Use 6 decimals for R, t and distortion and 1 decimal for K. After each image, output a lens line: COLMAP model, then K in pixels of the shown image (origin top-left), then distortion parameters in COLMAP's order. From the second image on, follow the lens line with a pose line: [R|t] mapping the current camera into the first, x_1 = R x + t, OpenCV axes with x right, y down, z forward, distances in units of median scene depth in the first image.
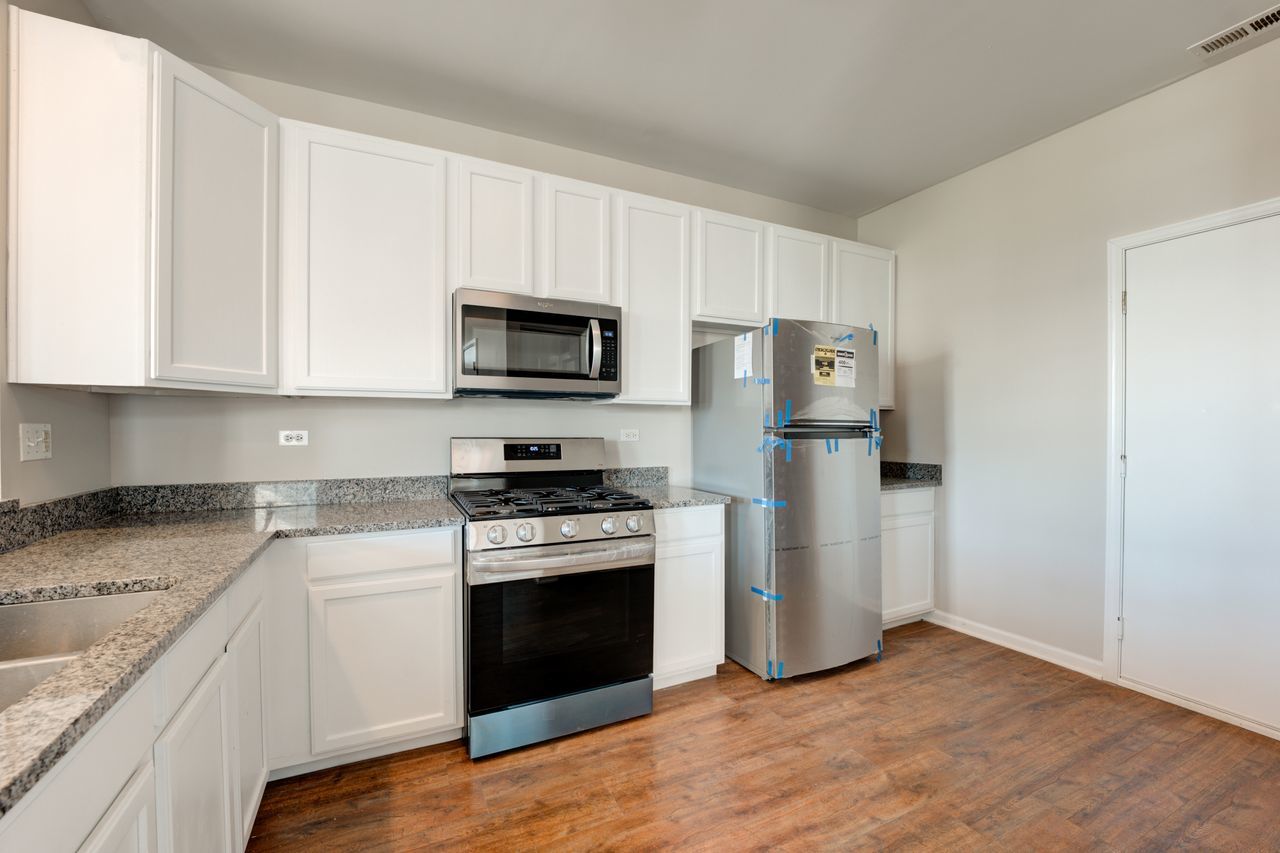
lens RADIAL K [[524.4, 0, 637.1], [0, 524.4, 431.5], [0, 0, 1]] dist [-0.022228, 0.000818]
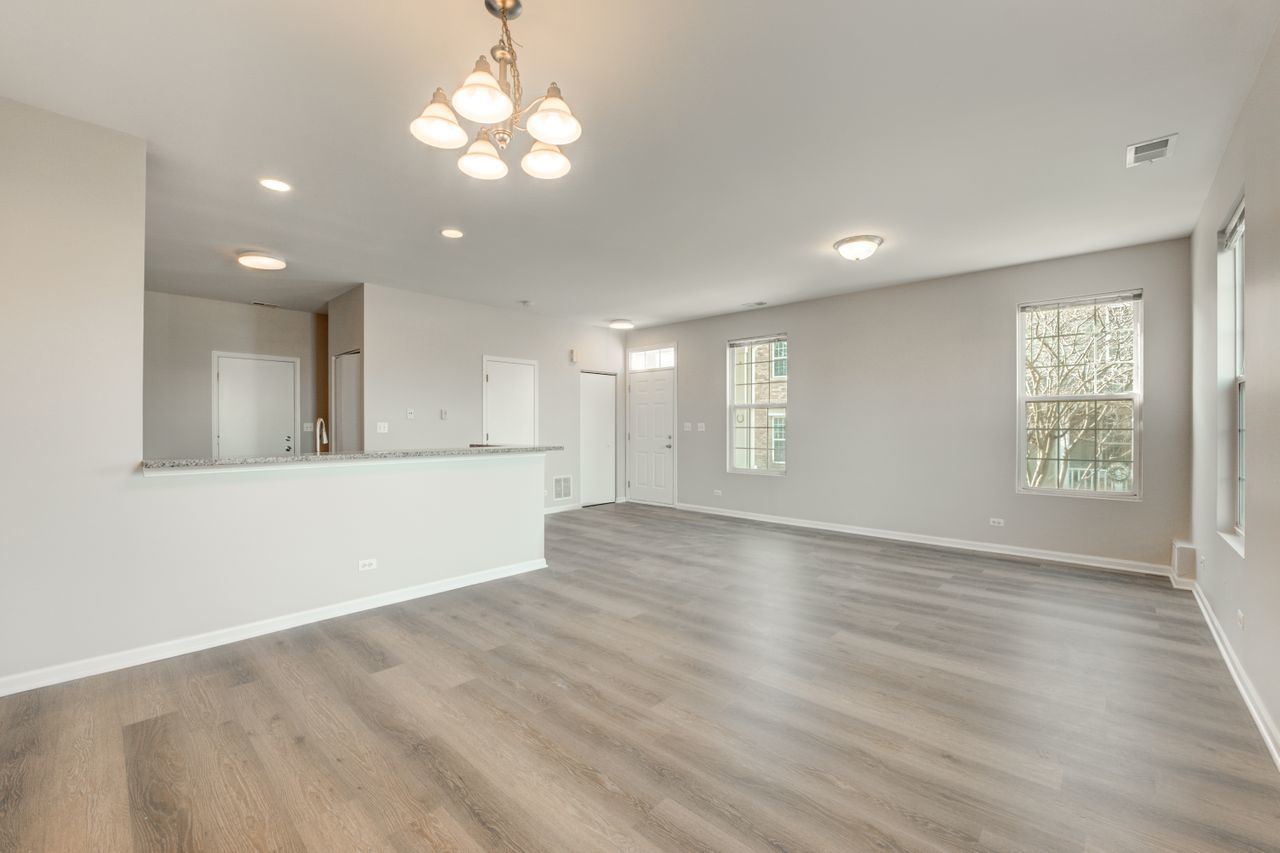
lens RADIAL K [[510.7, 0, 618.8], [0, 510.7, 429.4], [0, 0, 1]] dist [-0.020378, 0.000389]
pose [[-0.334052, -0.006154, 0.942534, -2.102794], [0.007790, 0.999927, 0.009290, 0.004971], [-0.942522, 0.010445, -0.333980, -0.054266]]
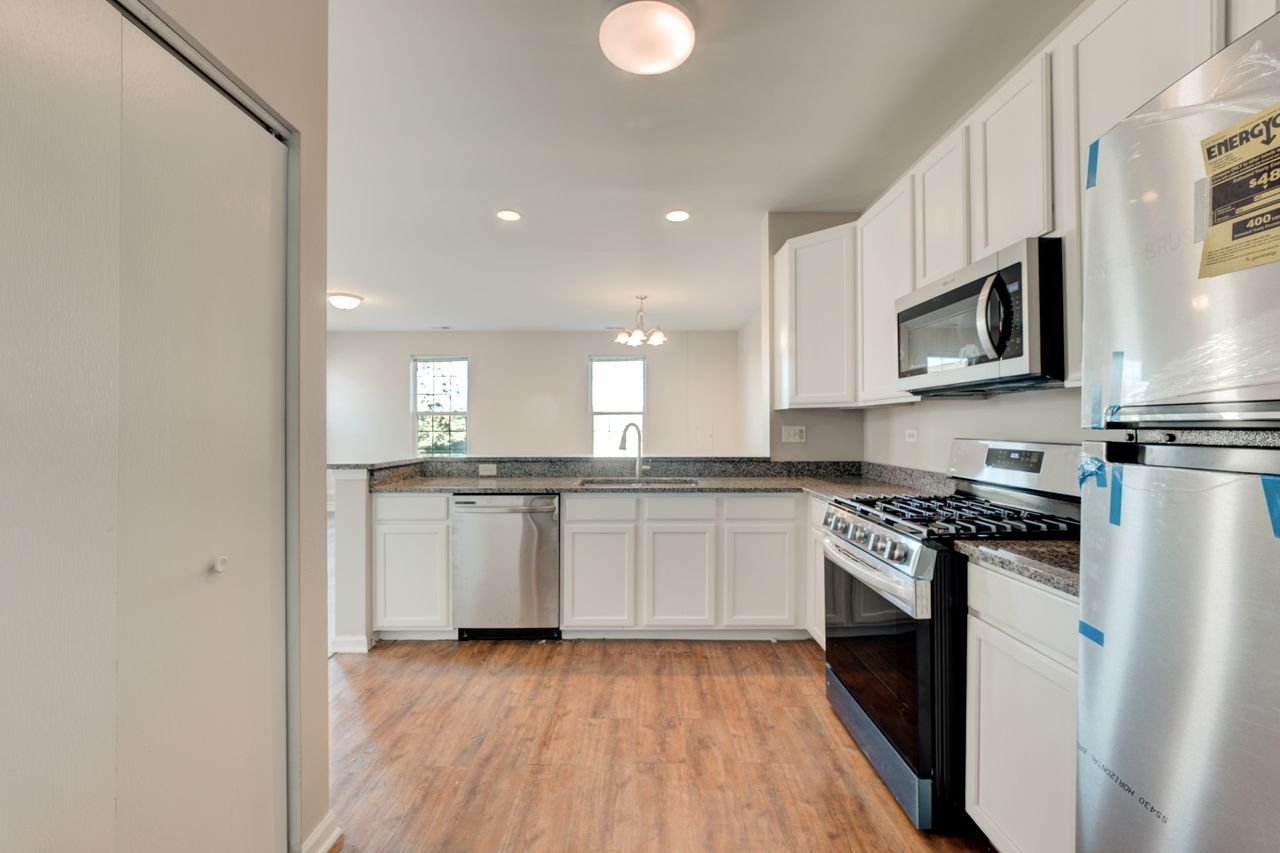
lens RADIAL K [[512.8, 0, 637.6], [0, 512.8, 426.6], [0, 0, 1]] dist [-0.004080, 0.000327]
pose [[-0.435006, -0.000712, -0.900427, 0.735147], [-0.004614, 0.999988, 0.001438, -0.008671], [0.900416, 0.004780, -0.435004, 0.854556]]
